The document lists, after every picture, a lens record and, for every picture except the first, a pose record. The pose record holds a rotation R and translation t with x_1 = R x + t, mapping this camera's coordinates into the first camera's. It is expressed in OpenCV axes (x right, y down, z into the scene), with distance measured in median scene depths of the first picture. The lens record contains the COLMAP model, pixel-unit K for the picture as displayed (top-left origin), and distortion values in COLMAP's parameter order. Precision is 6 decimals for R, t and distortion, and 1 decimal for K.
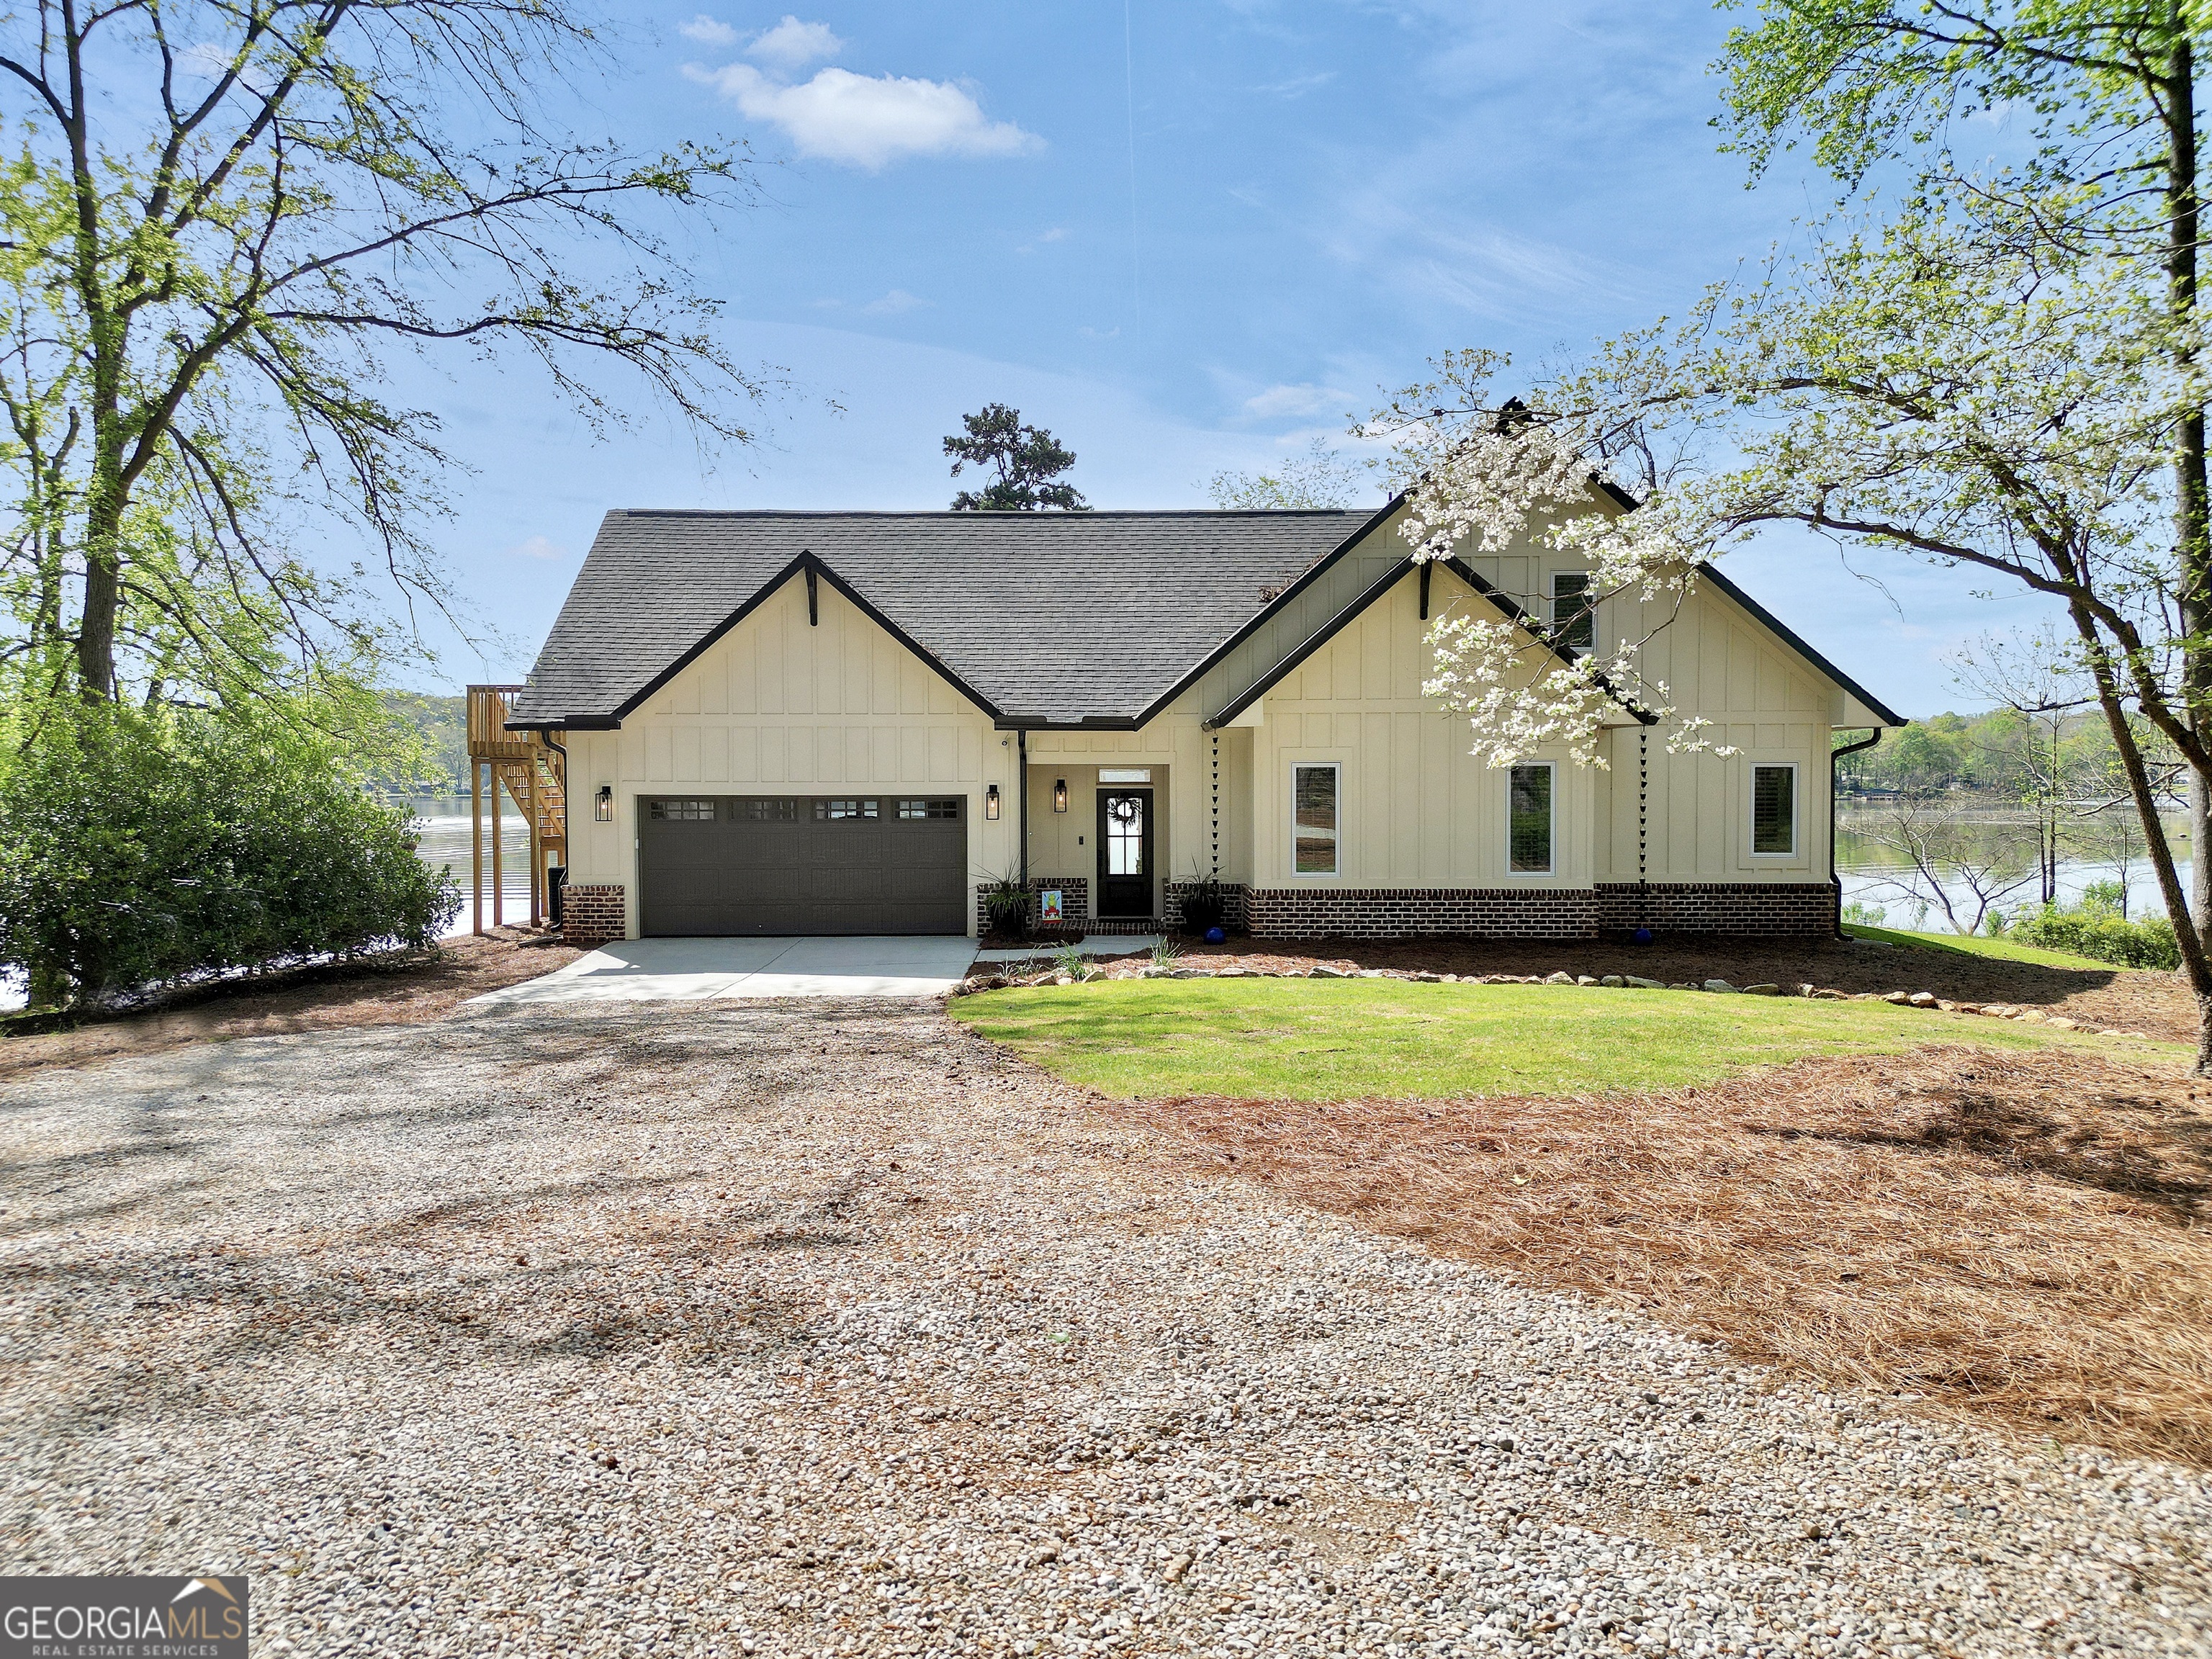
lens RADIAL K [[1551.3, 0, 1109.6], [0, 1551.3, 869.4], [0, 0, 1]] dist [0.064083, -0.105897]
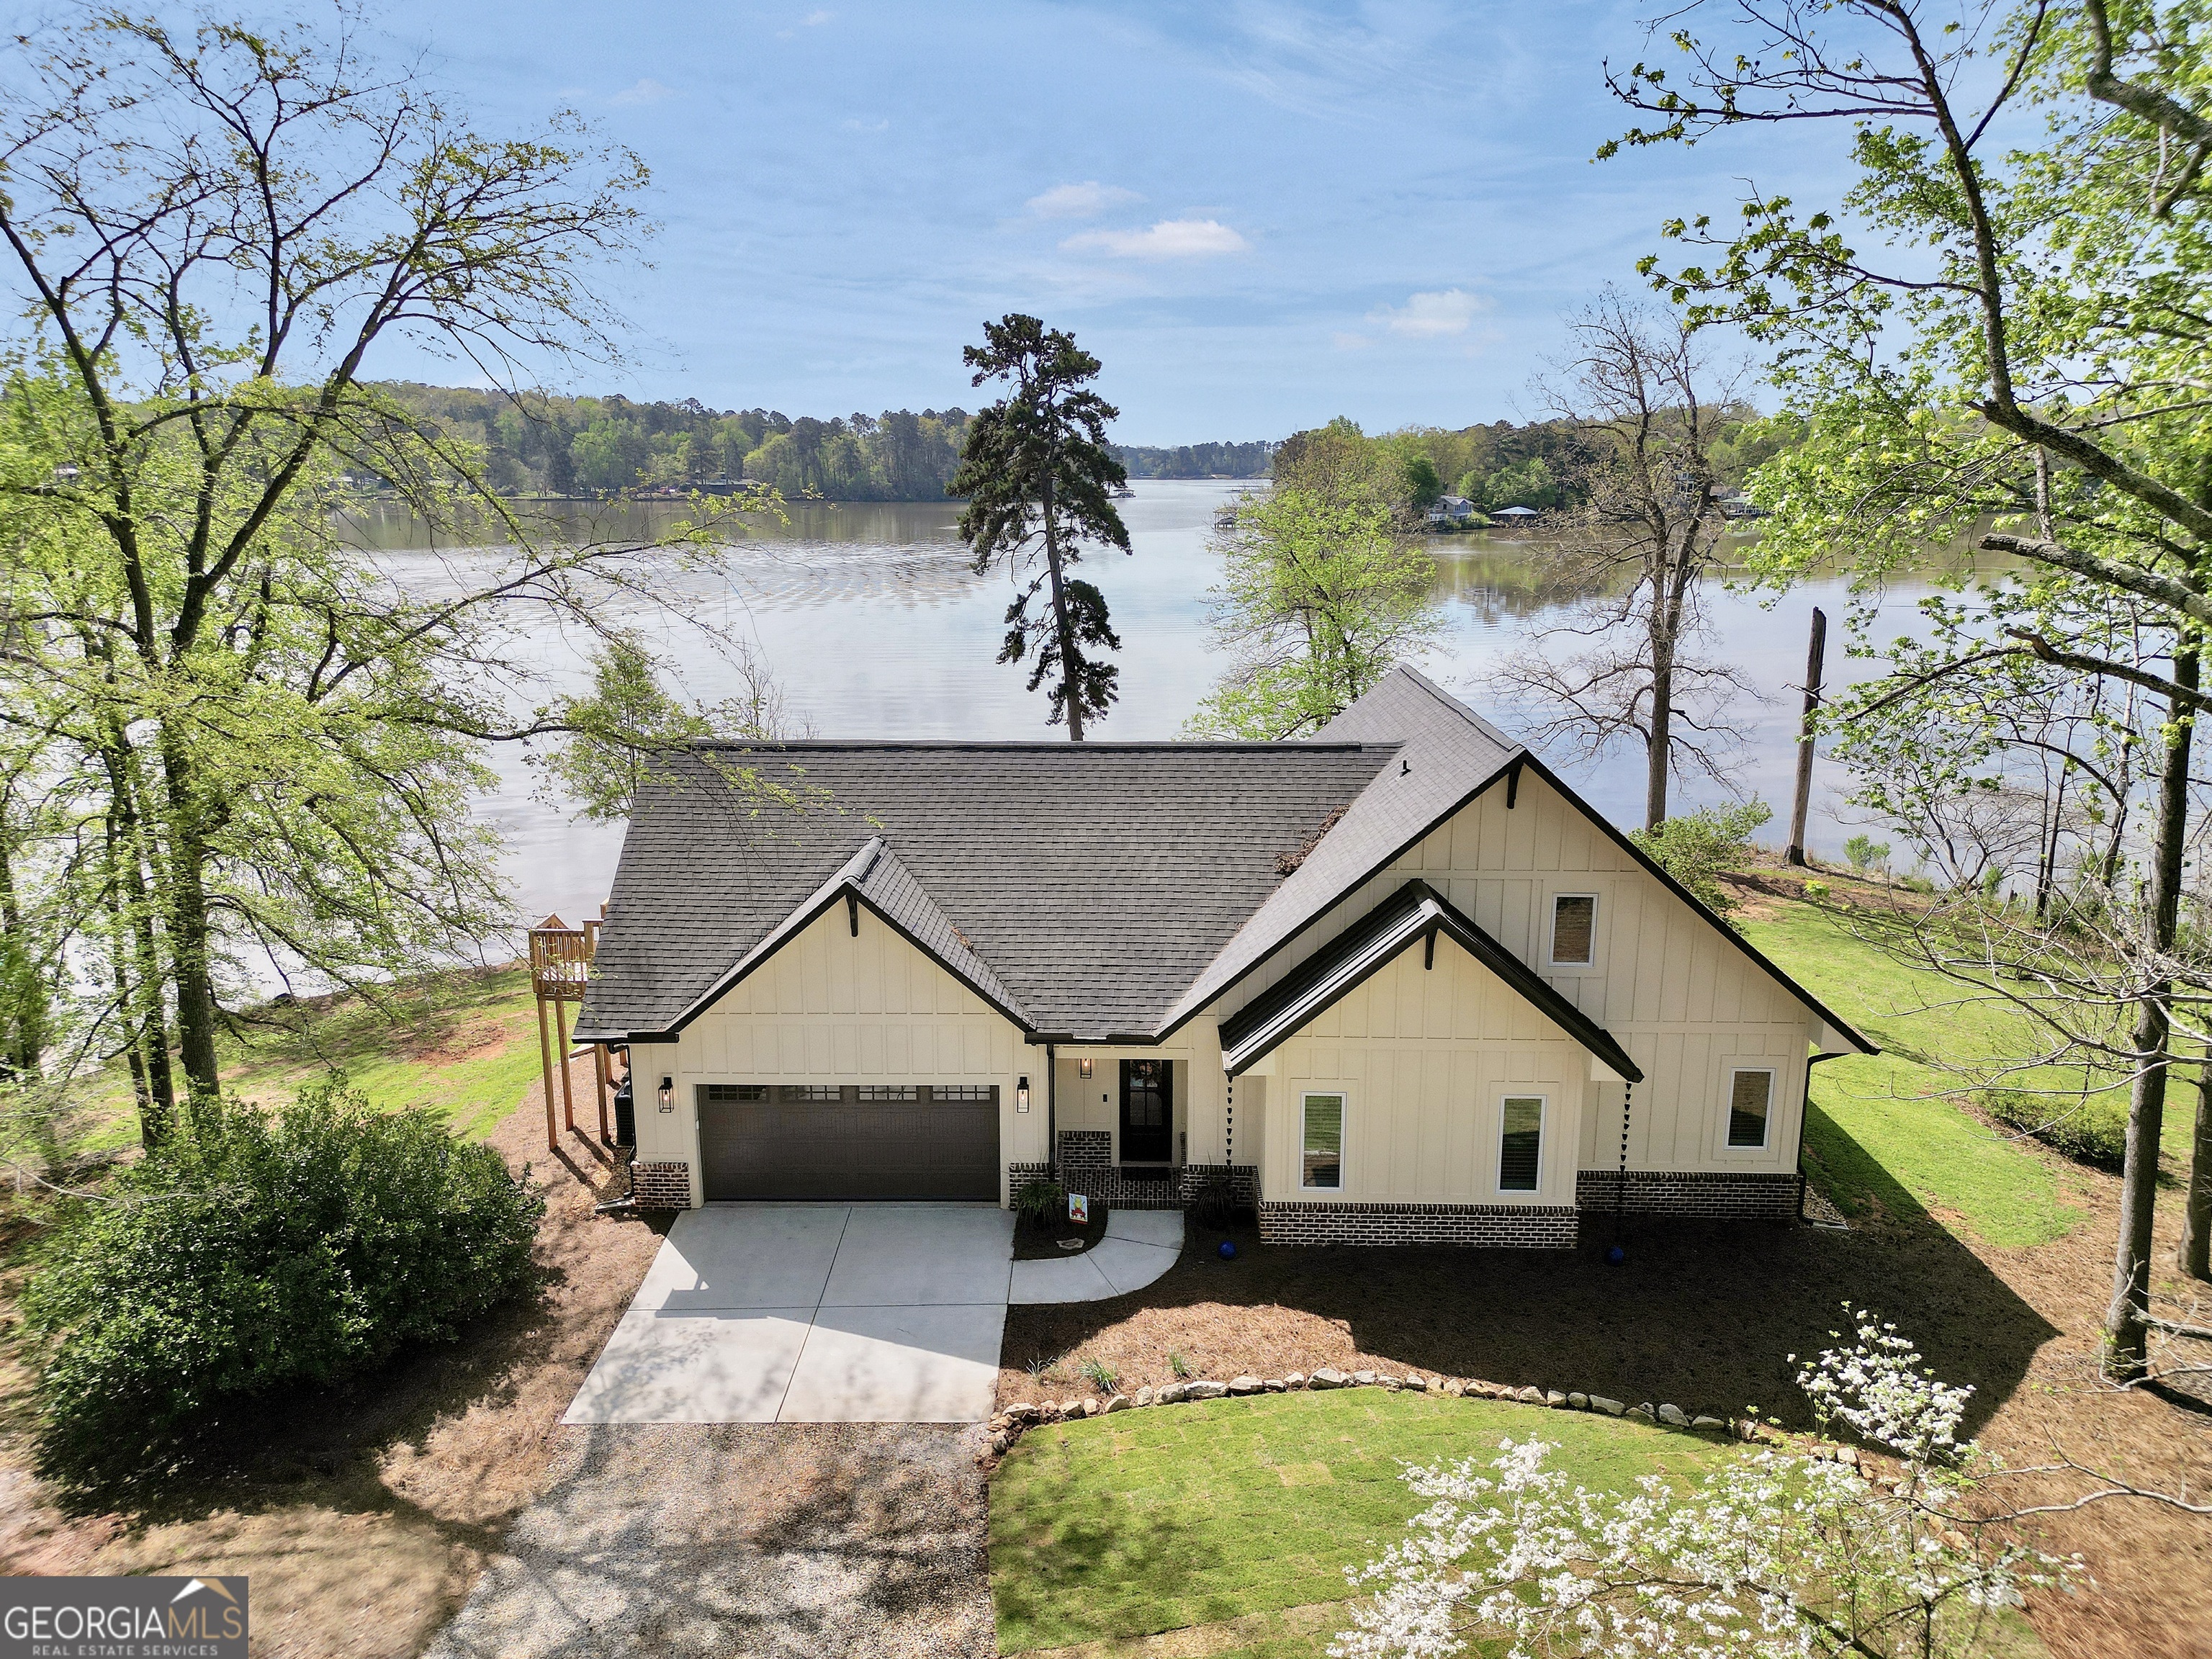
lens RADIAL K [[1543.6, 0, 1106.0], [0, 1543.6, 829.5], [0, 0, 1]] dist [0.006965, 0.001113]
pose [[0.999853, 0.003858, -0.016726, -0.000625], [-0.000741, 0.983209, 0.182481, -0.426929], [0.017149, -0.182442, 0.983067, -0.019069]]
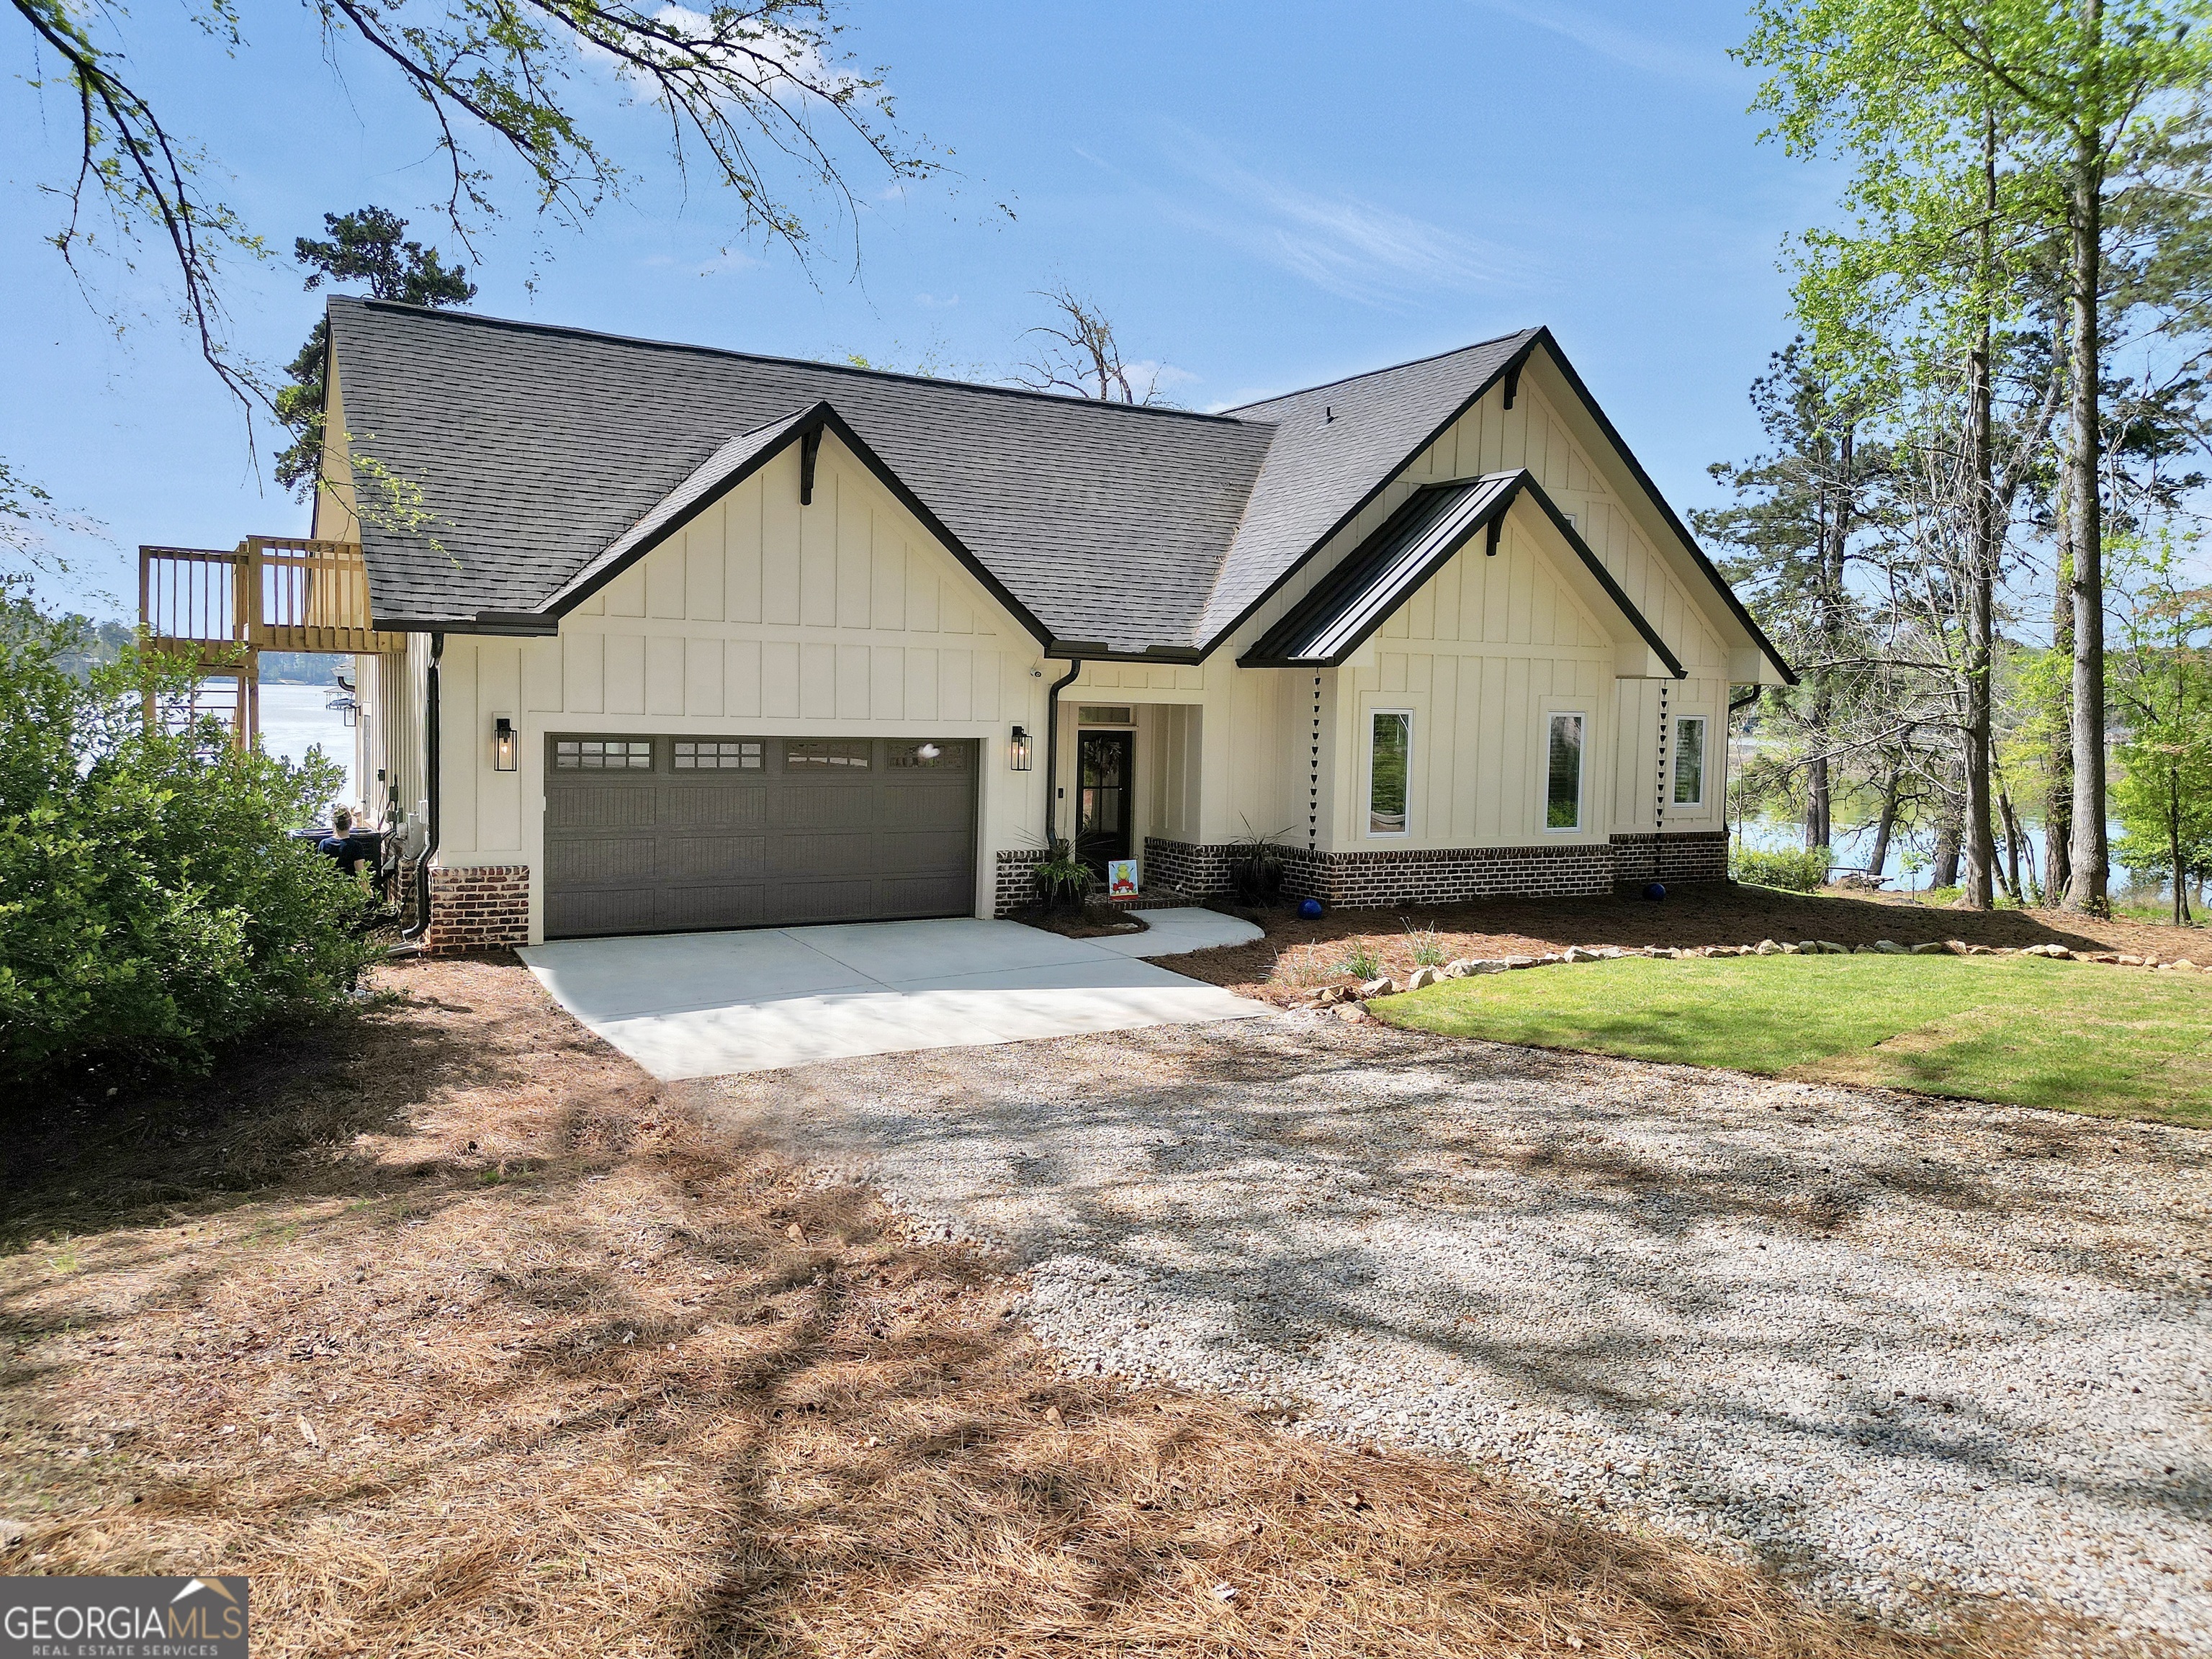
lens RADIAL K [[1573.1, 0, 1106.0], [0, 1573.1, 829.5], [0, 0, 1]] dist [0.039884, -0.000195]
pose [[0.862933, -0.016762, 0.505041, -0.451625], [-0.000047, 0.999447, 0.033252, -0.028788], [-0.505319, -0.028718, 0.862455, 0.288935]]
